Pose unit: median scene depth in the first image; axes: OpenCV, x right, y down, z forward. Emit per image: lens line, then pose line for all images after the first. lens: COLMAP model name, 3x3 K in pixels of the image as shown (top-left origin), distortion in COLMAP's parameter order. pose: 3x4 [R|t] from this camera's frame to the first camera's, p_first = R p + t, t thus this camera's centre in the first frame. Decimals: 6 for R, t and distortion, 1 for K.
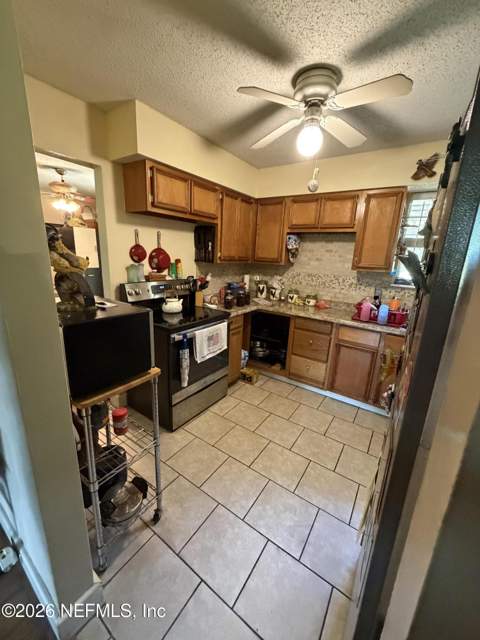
lens RADIAL K [[253.8, 0, 238.8], [0, 253.8, 316.6], [0, 0, 1]] dist [-0.001922, -0.000021]
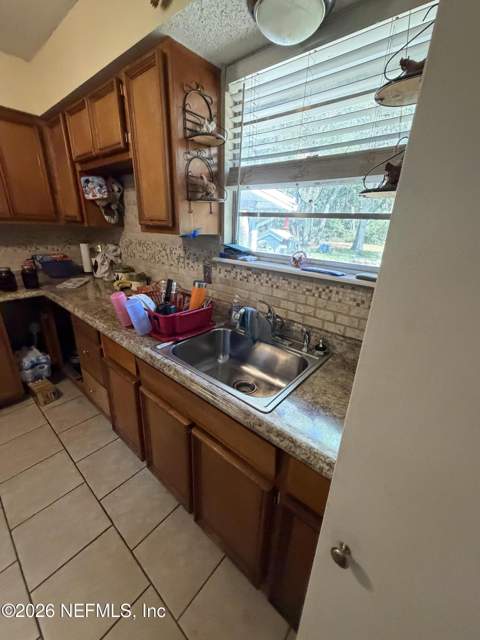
lens RADIAL K [[253.8, 0, 238.8], [0, 253.8, 316.6], [0, 0, 1]] dist [-0.001922, -0.000021]
pose [[0.995102, 0.026020, -0.095369, 1.091579], [-0.016154, 0.994571, 0.102798, -0.086698], [0.097526, -0.100754, 0.990120, 0.671274]]
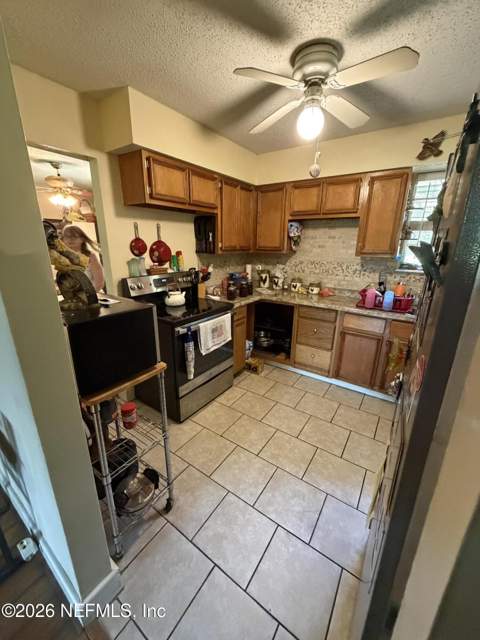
lens RADIAL K [[253.8, 0, 238.8], [0, 253.8, 316.6], [0, 0, 1]] dist [-0.001922, -0.000021]
pose [[0.999408, -0.031967, -0.012716, -0.002542], [0.032464, 0.998633, 0.040965, -0.007465], [0.011389, -0.041354, 0.999080, 0.005808]]
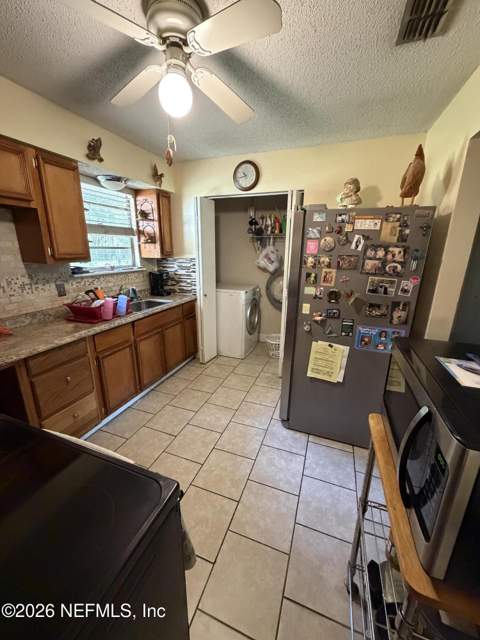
lens RADIAL K [[253.8, 0, 238.8], [0, 253.8, 316.6], [0, 0, 1]] dist [-0.001922, -0.000021]
pose [[-0.238415, -0.297922, 0.924338, -0.575337], [0.218057, 0.911060, 0.349886, -0.274584], [-0.946366, 0.284977, -0.152246, 0.981919]]
